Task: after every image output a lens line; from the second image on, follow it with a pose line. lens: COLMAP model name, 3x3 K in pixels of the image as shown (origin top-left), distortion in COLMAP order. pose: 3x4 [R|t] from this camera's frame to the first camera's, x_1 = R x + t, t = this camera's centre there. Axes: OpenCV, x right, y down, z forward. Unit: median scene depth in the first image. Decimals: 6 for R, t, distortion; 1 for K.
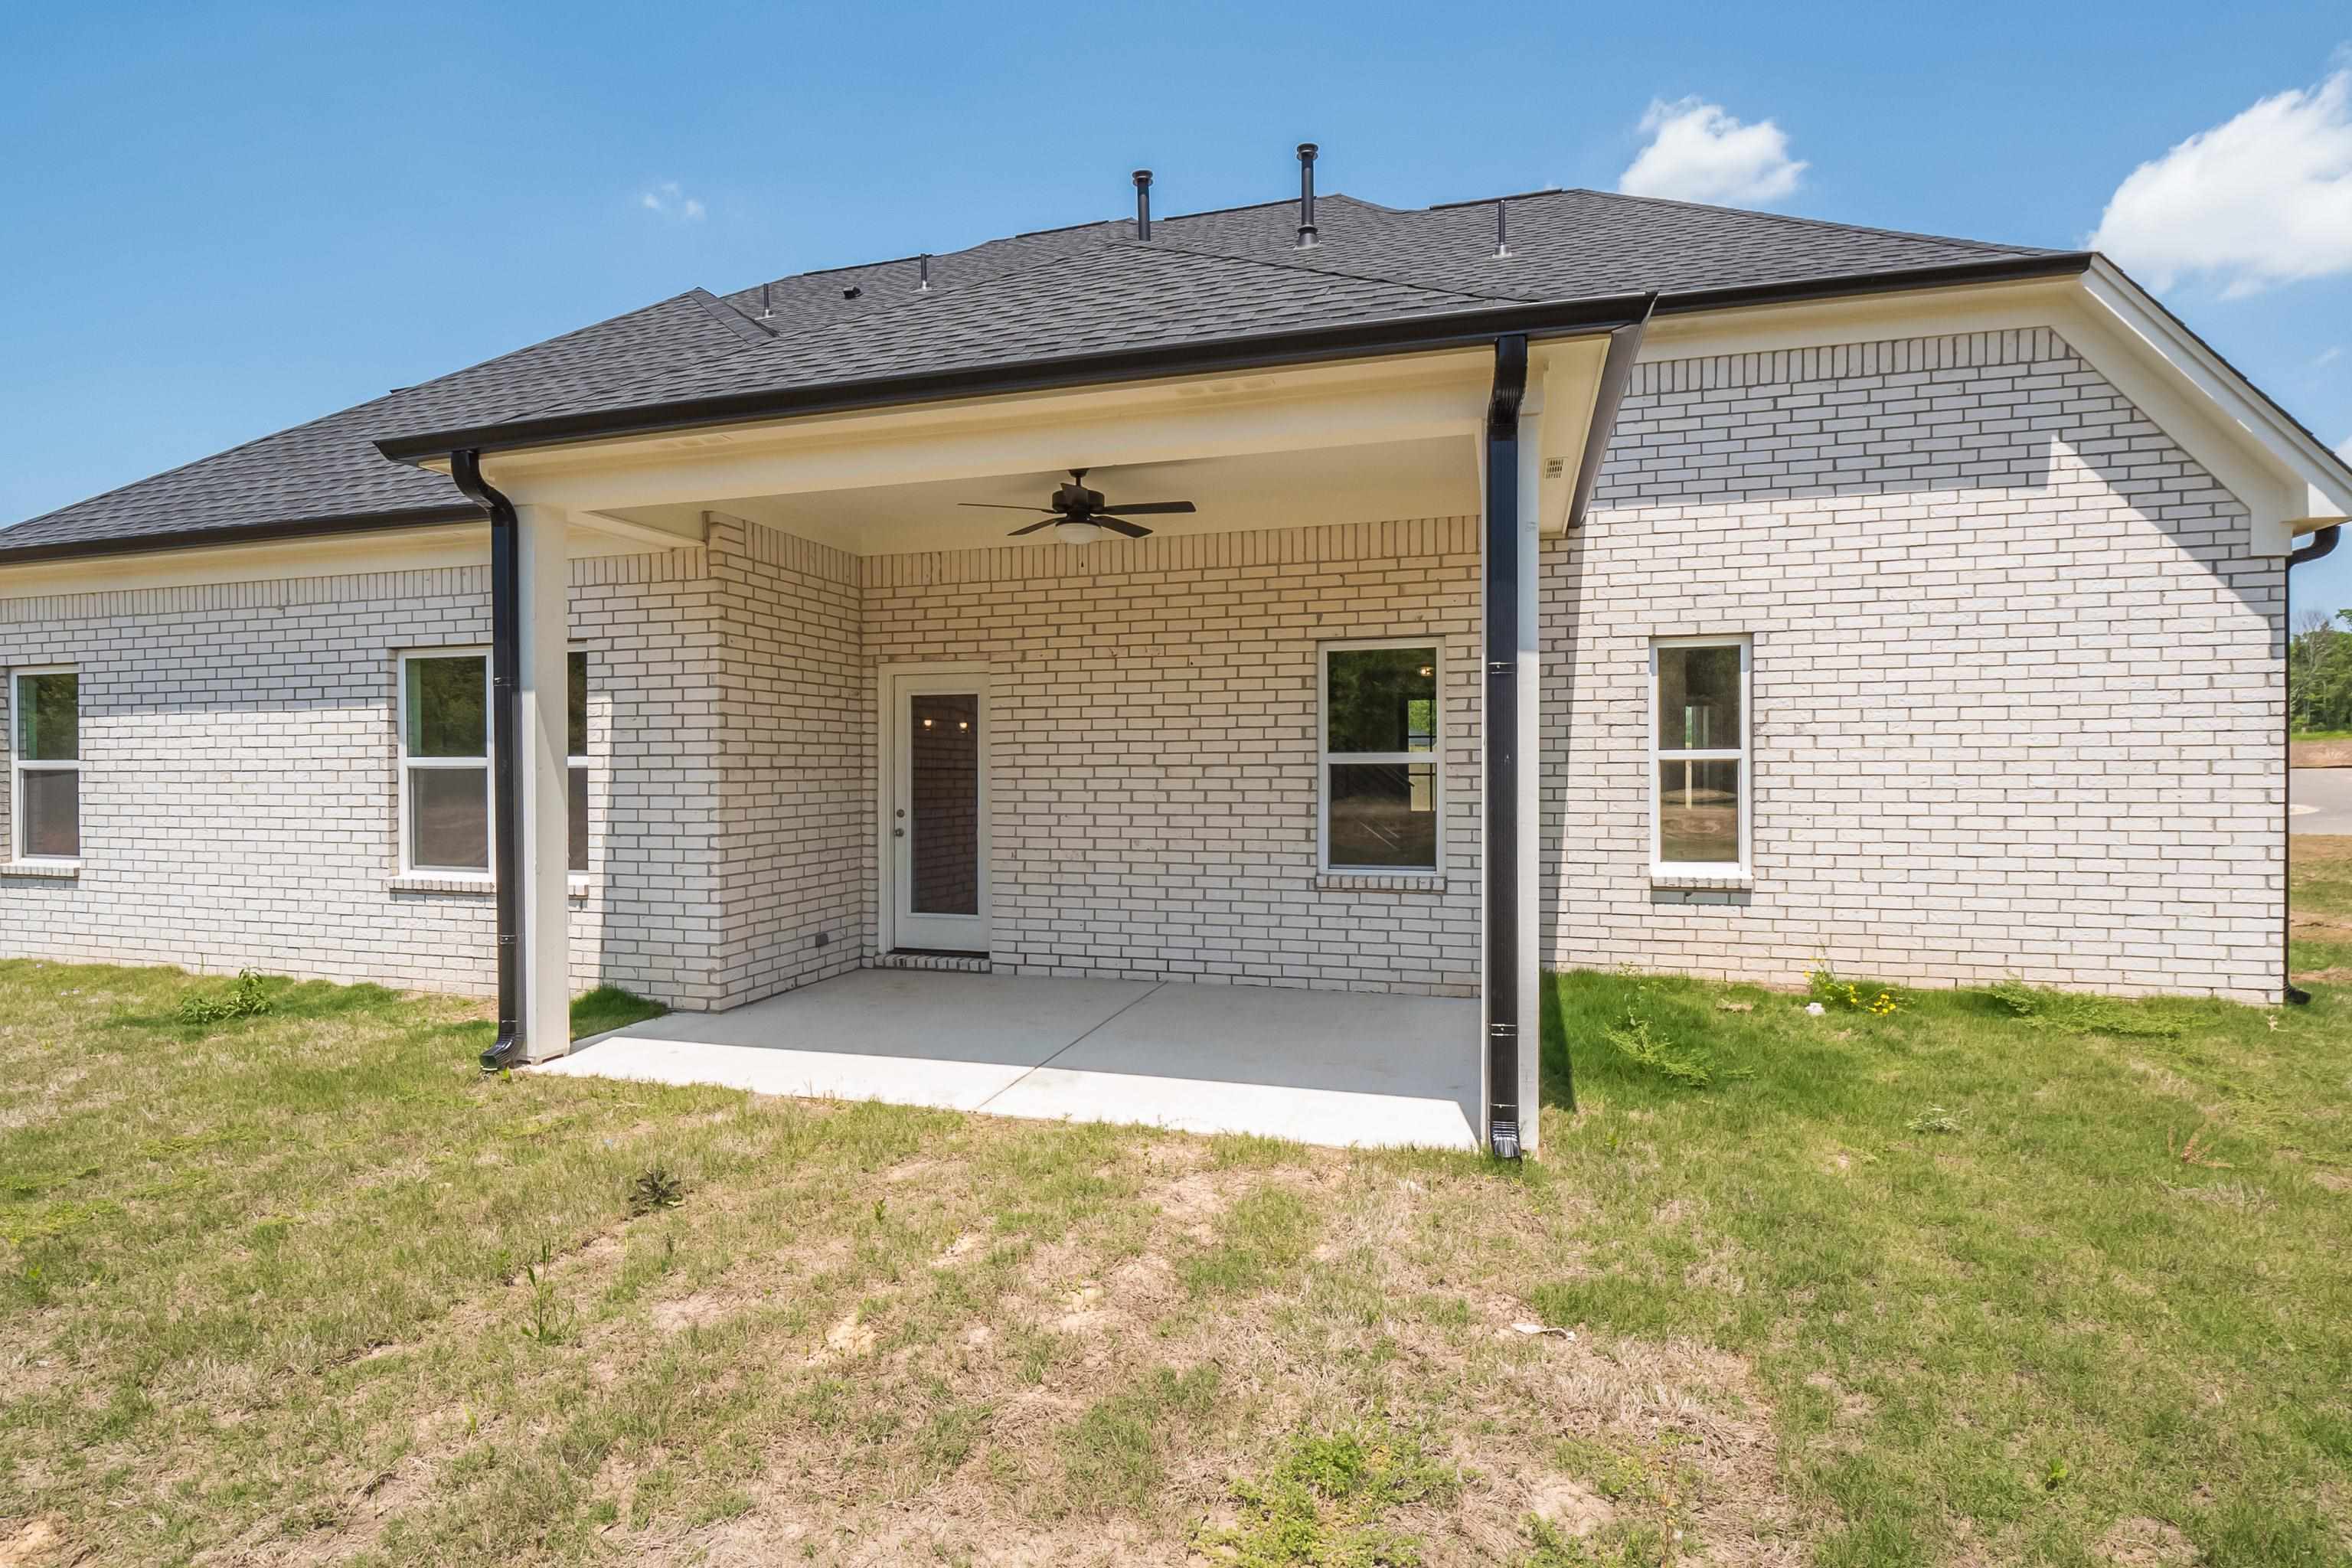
lens RADIAL K [[1104.0, 0, 1170.3], [0, 1104.0, 779.0], [0, 0, 1]] dist [-0.009475, -0.003308]
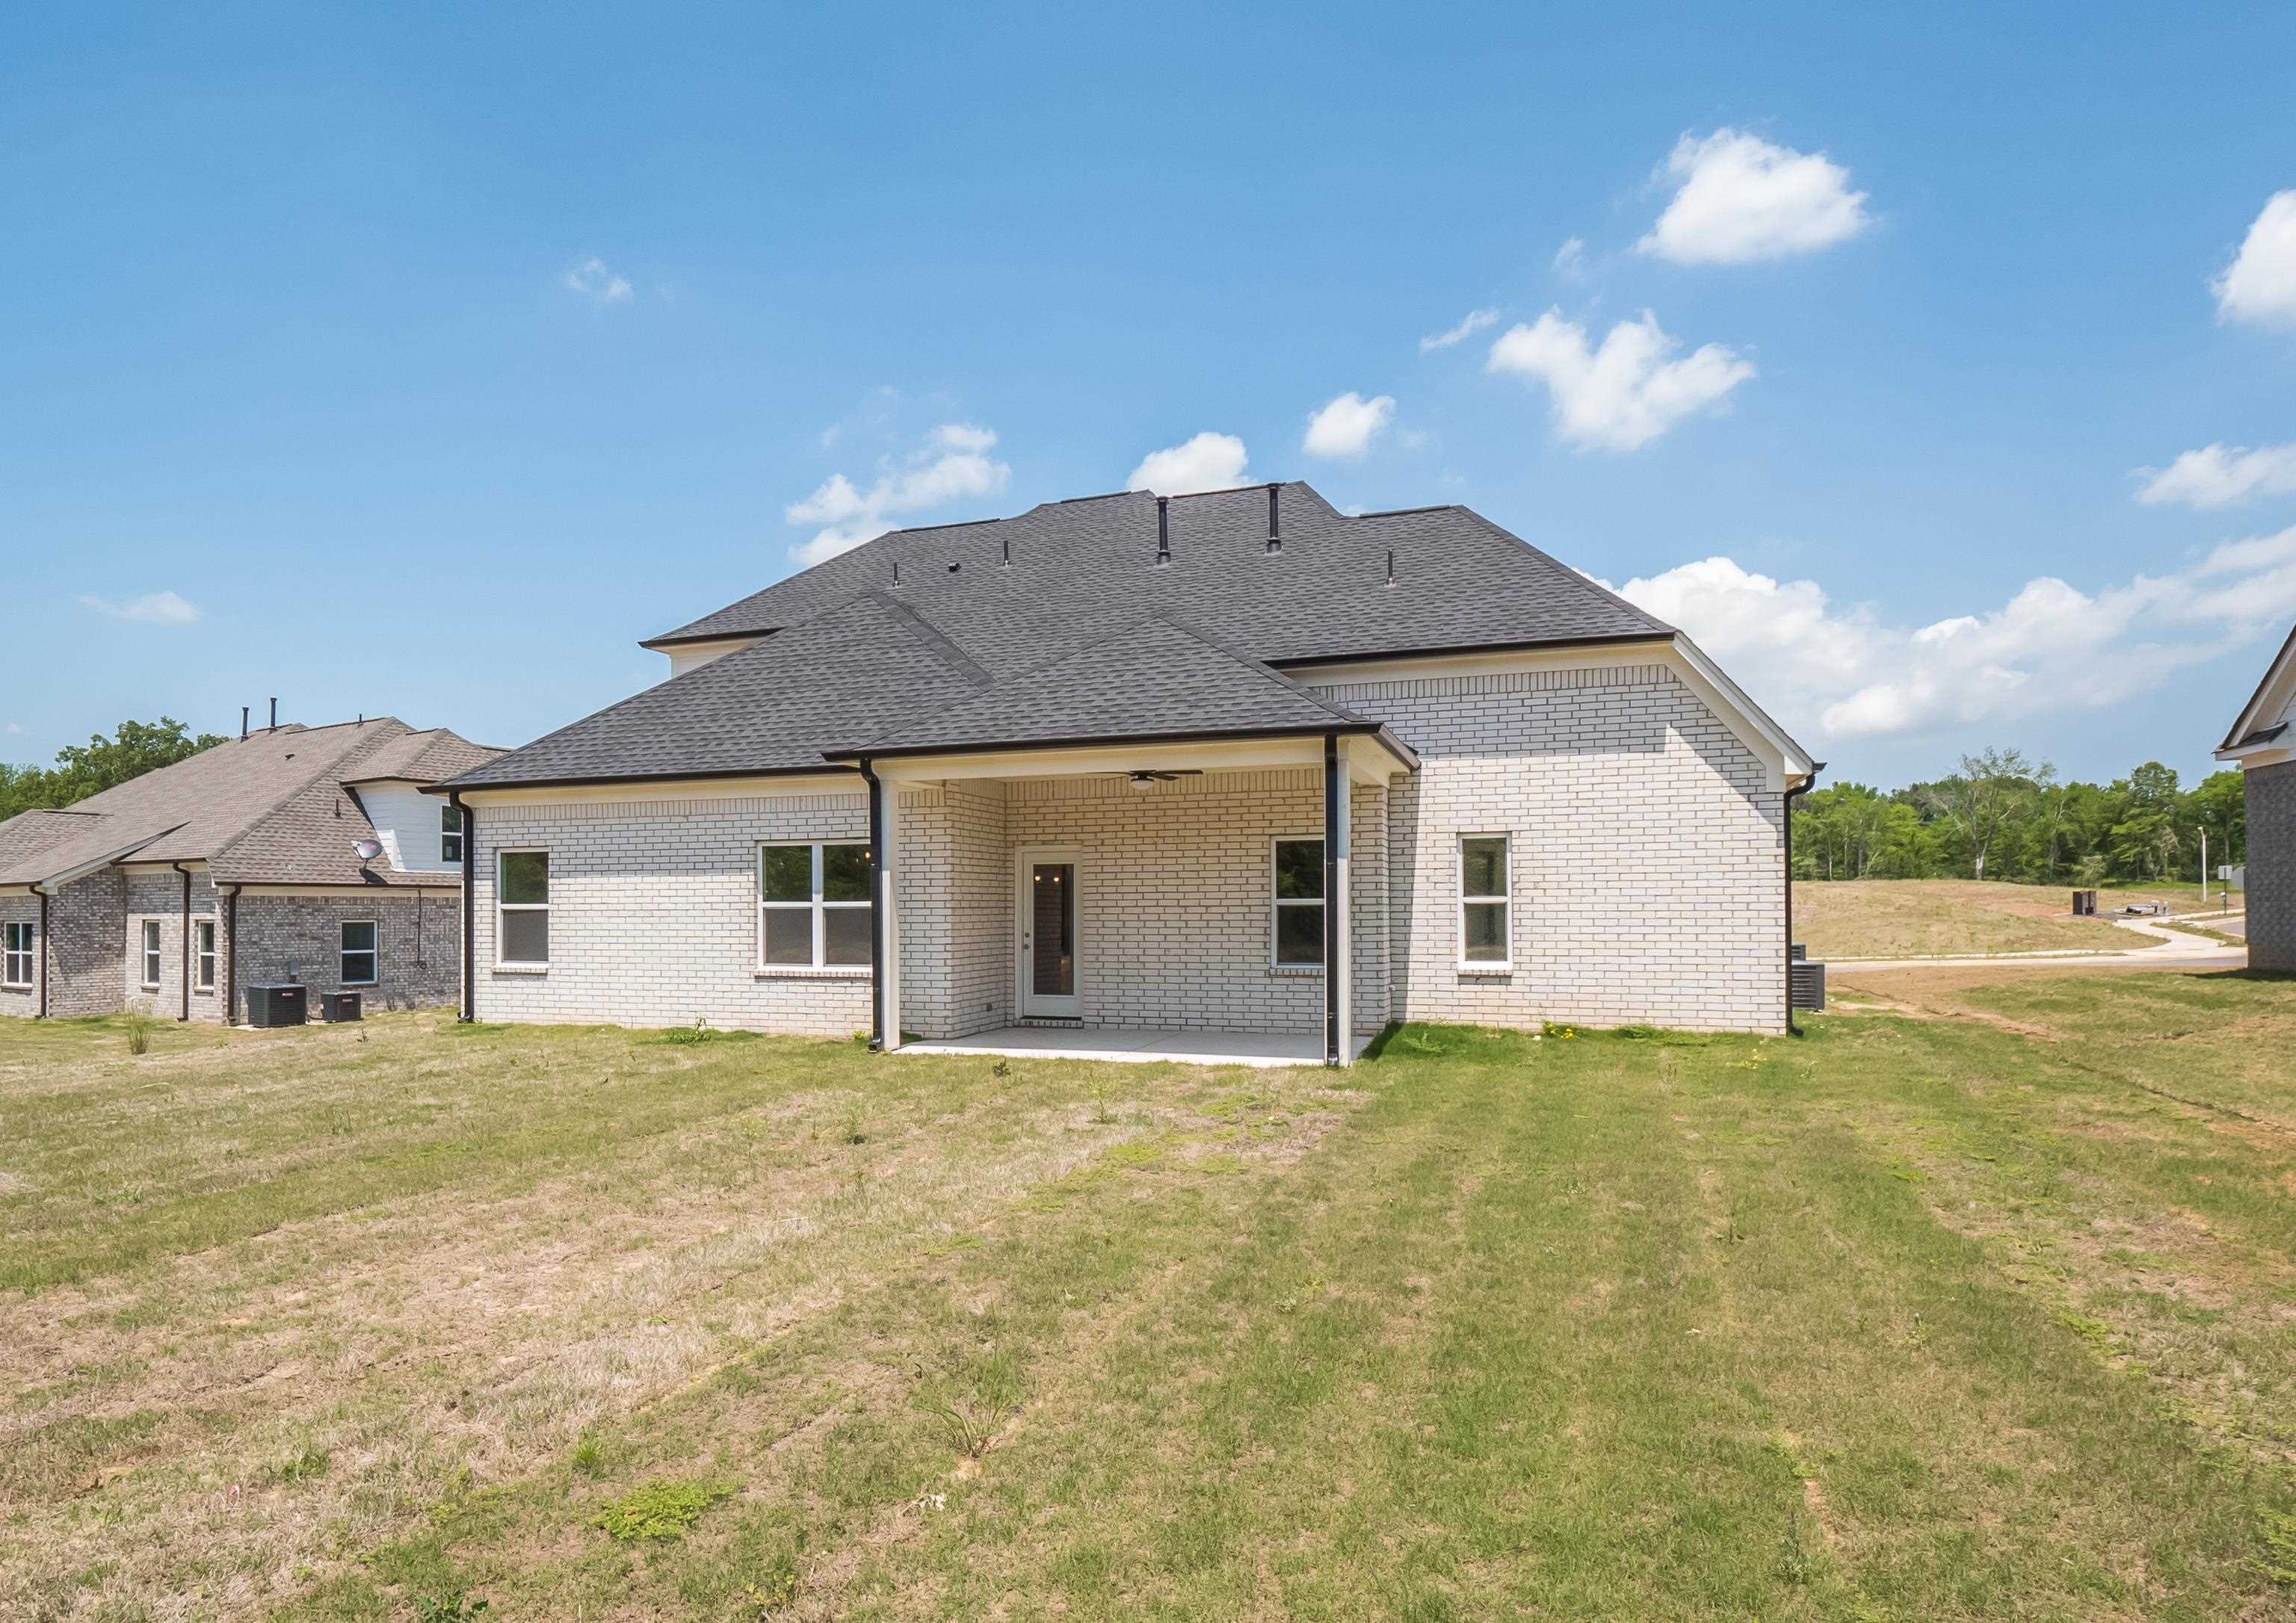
lens RADIAL K [[1564.1, 0, 1149.0], [0, 1564.1, 906.5], [0, 0, 1]] dist [-0.020365, 0.002362]
pose [[0.998201, -0.001037, -0.059945, 0.096412], [0.000397, 0.999943, -0.010693, 0.015687], [0.059952, 0.010650, 0.998144, -1.548994]]
